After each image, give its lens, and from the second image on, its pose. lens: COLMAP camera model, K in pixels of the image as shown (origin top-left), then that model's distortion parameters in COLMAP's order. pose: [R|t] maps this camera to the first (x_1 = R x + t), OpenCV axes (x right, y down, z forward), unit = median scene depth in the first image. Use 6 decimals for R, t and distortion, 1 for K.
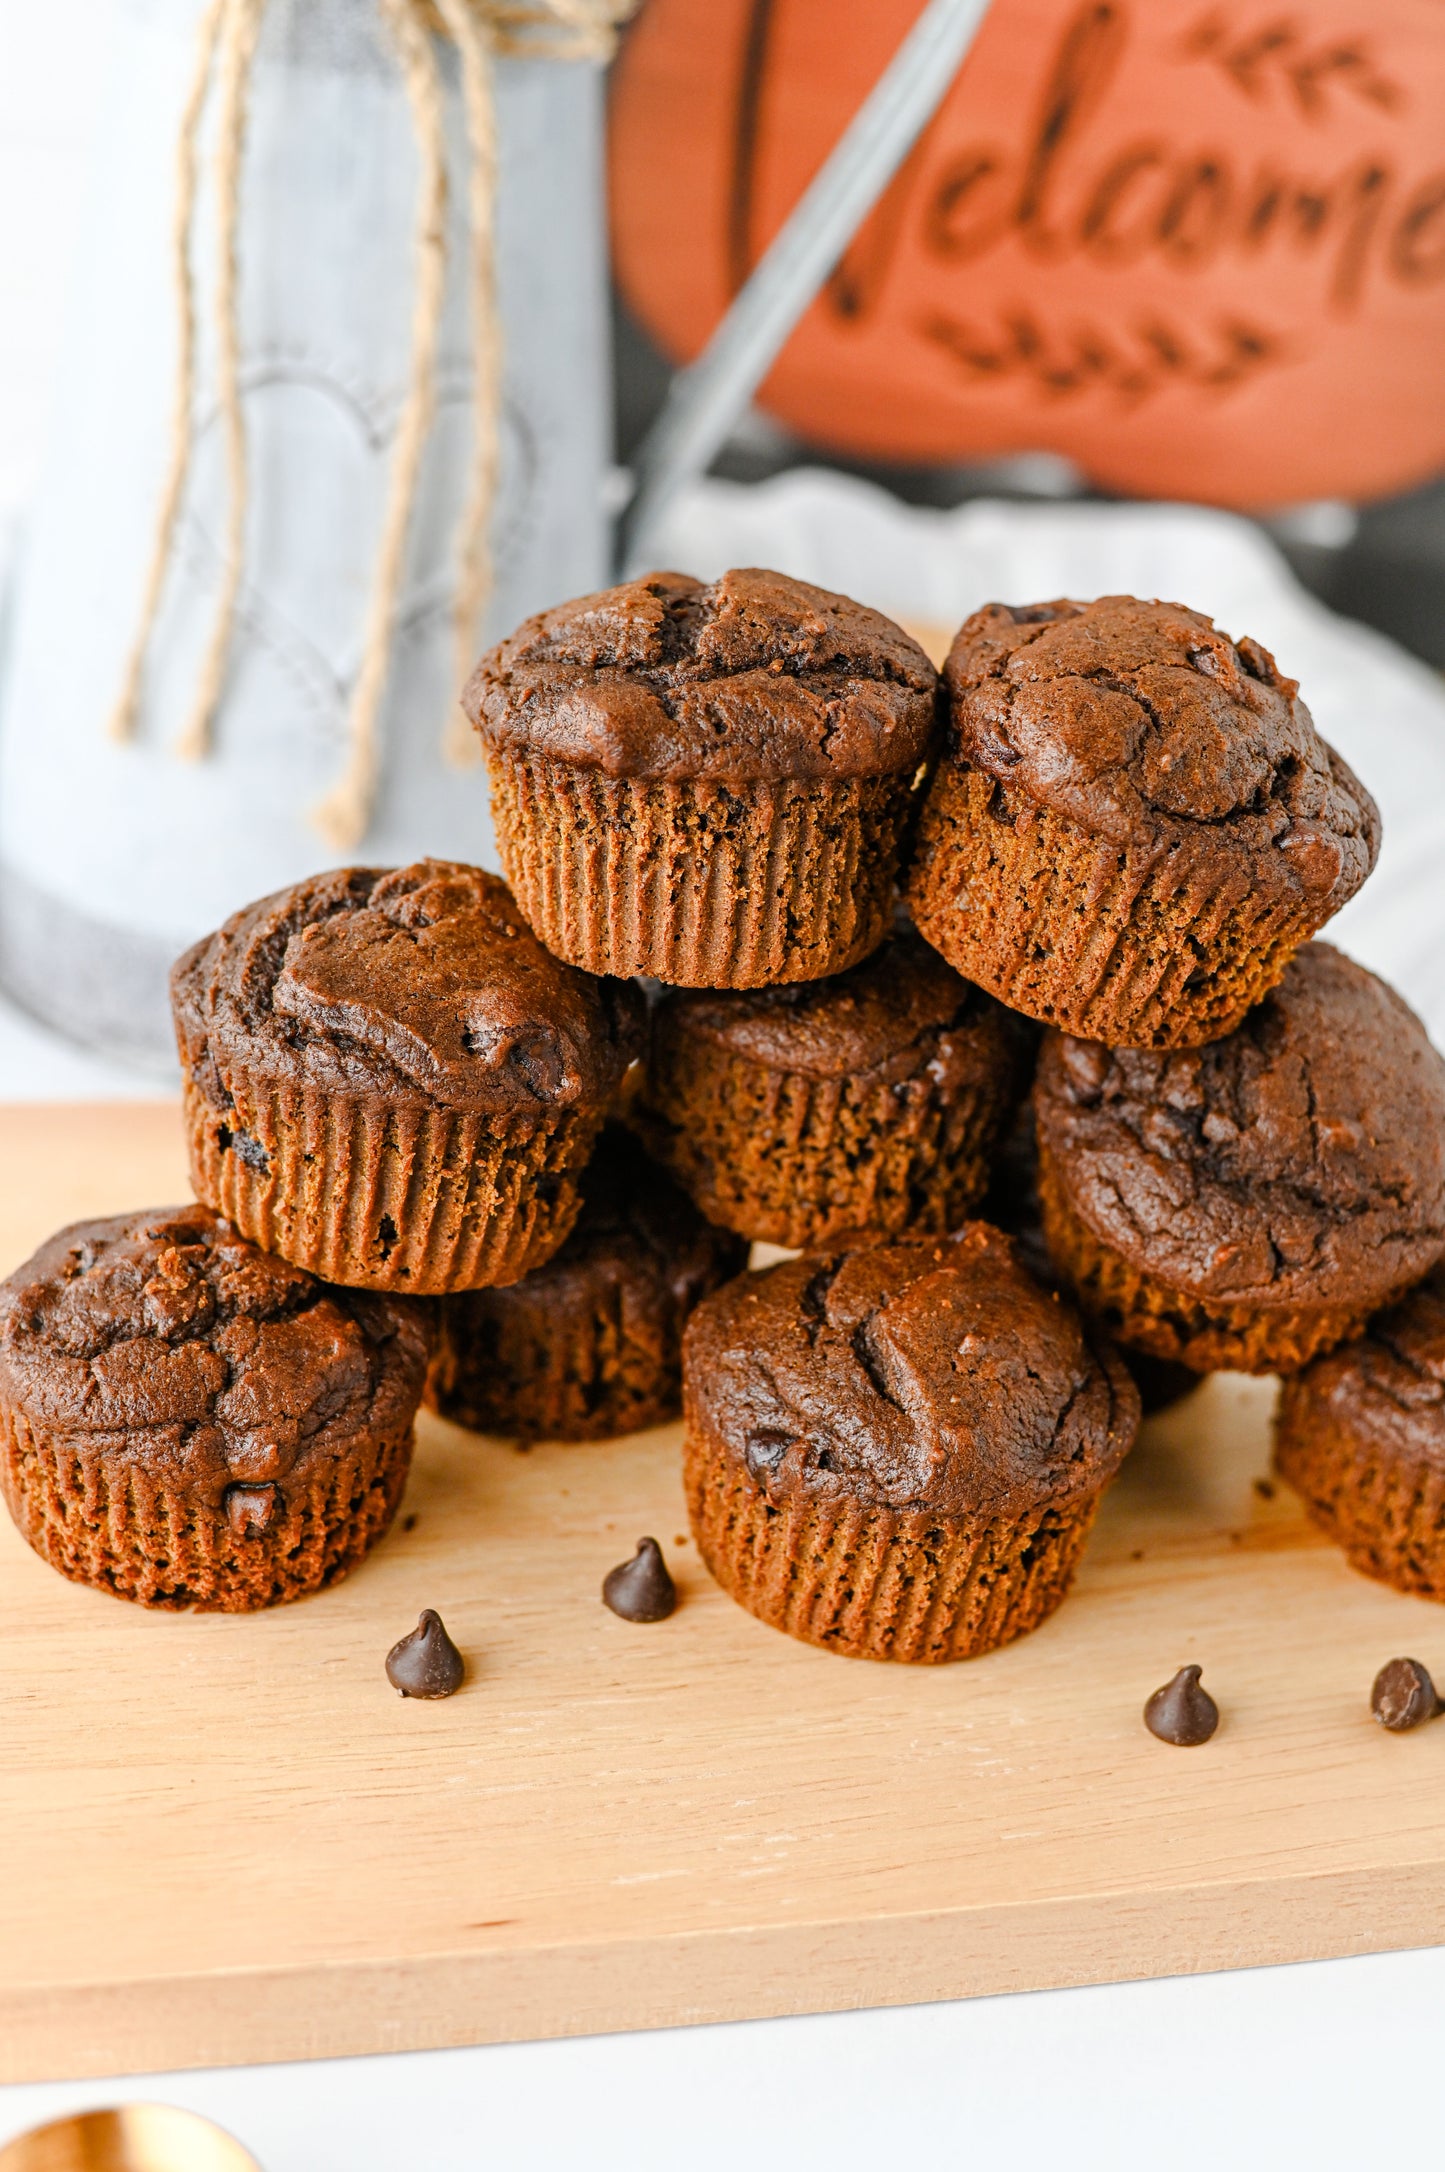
lens RADIAL K [[3592.1, 0, 811.0], [0, 3592.1, 1103.0], [0, 0, 1]] dist [-0.122364, 0.000000]
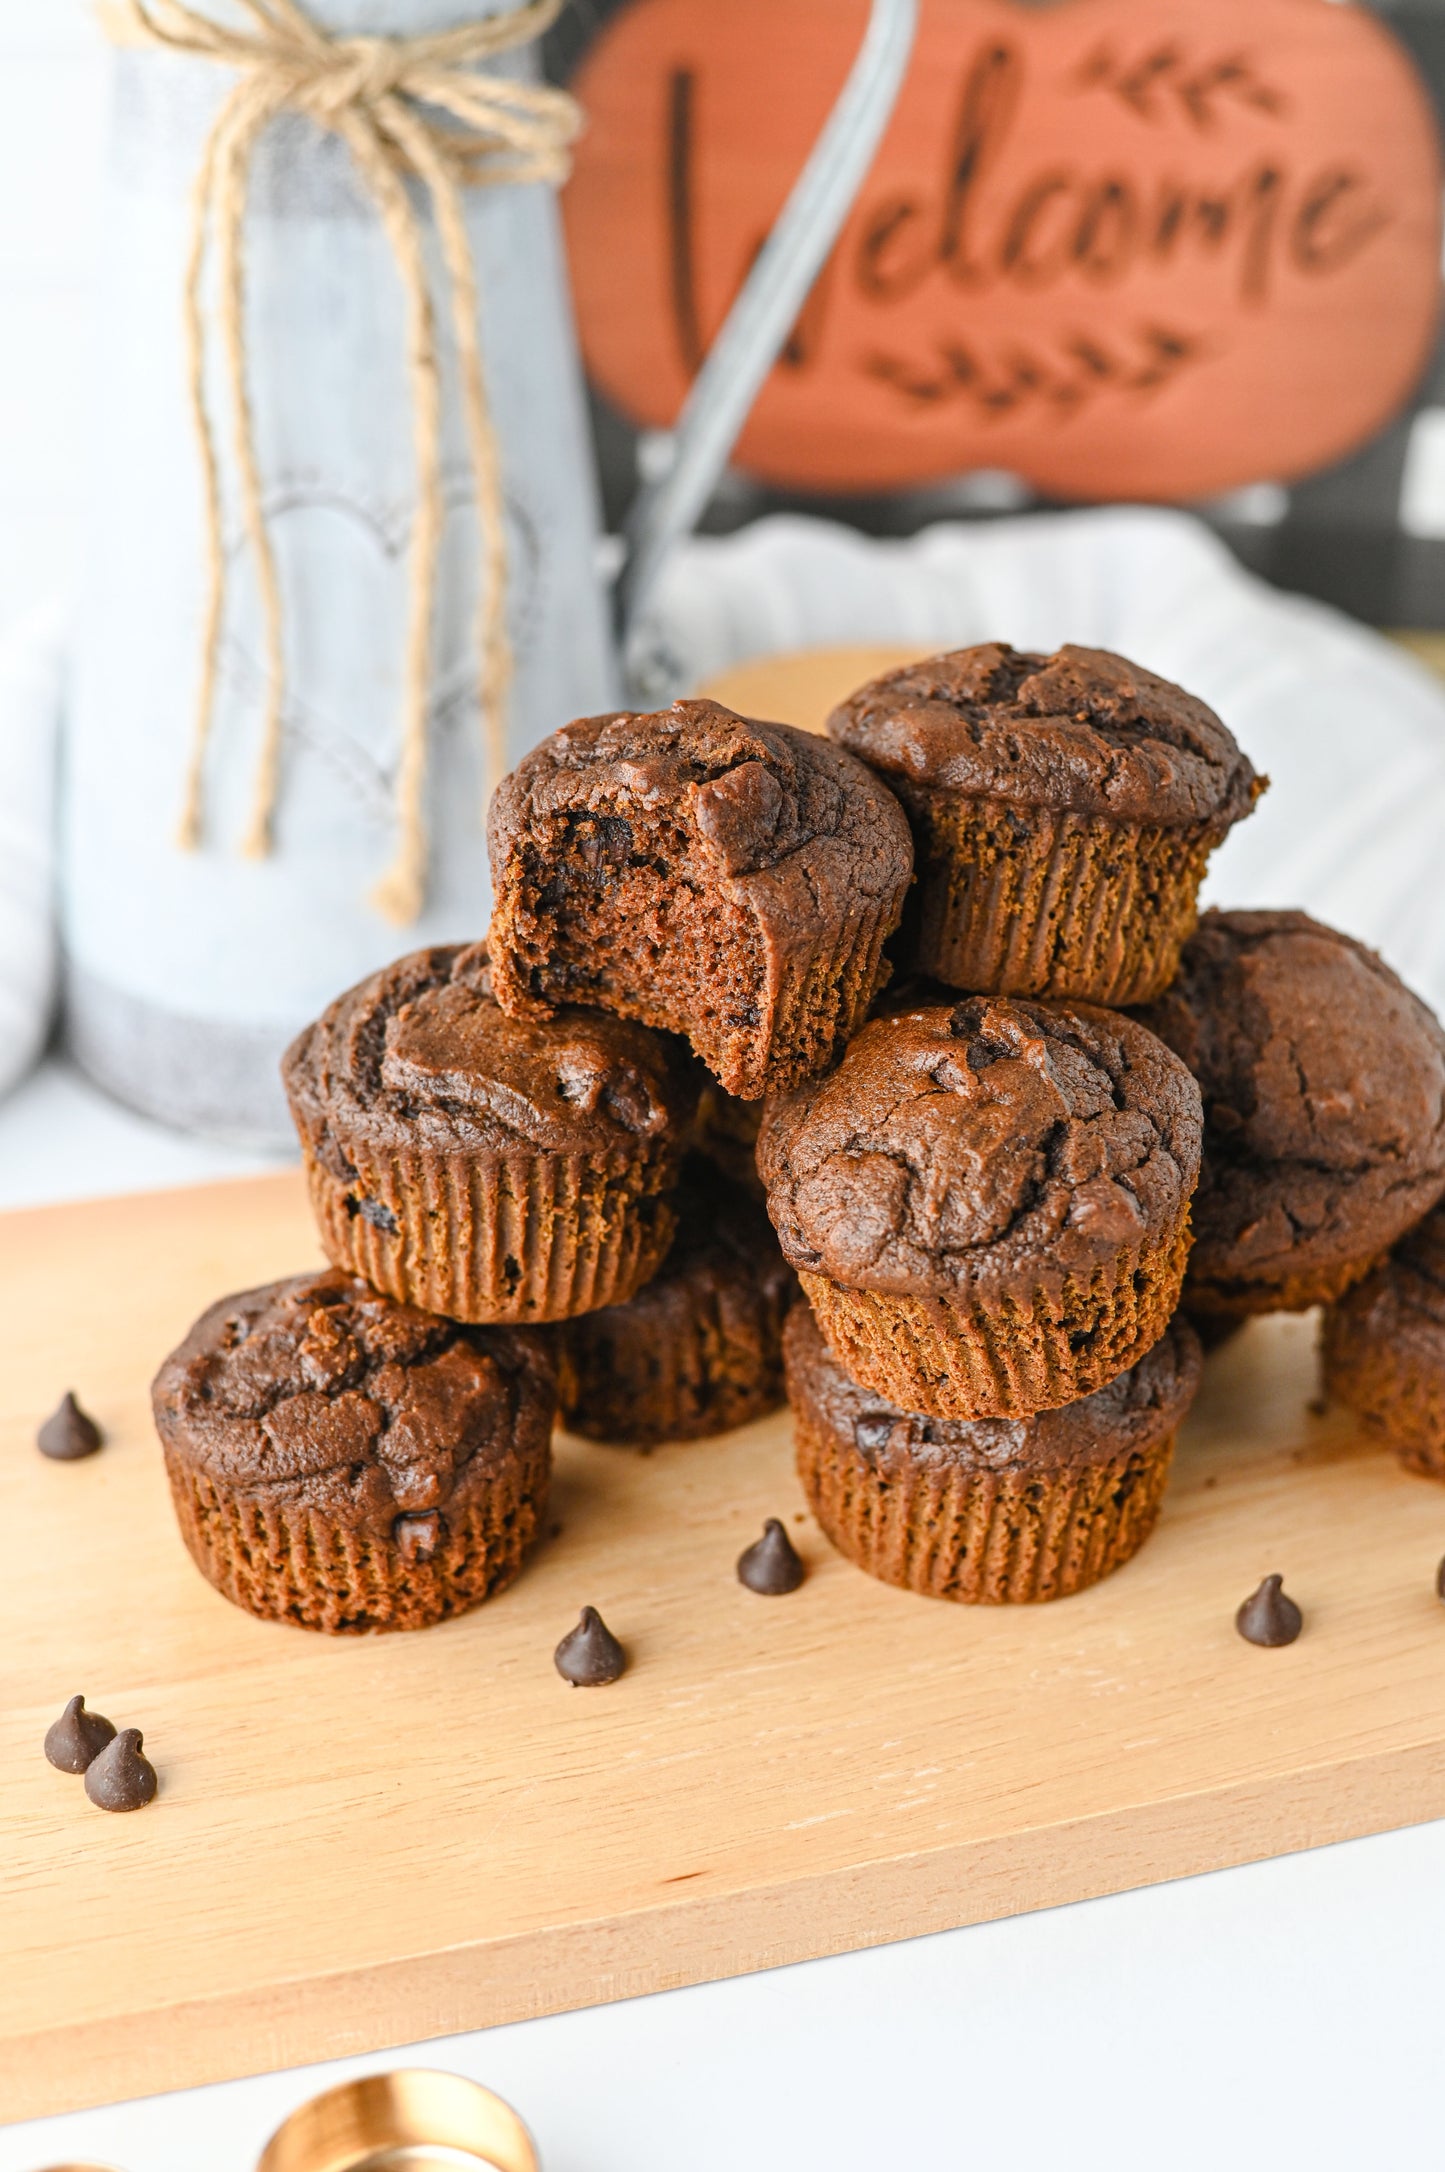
lens RADIAL K [[3592.1, 0, 783.0], [0, 3592.1, 1082.7], [0, 0, 1]] dist [-0.122364, 0.000000]
pose [[0.992866, -0.119182, -0.003518, -0.023035], [0.119185, 0.992872, 0.000801, -0.013046], [0.003397, -0.001215, 0.999993, -0.108745]]
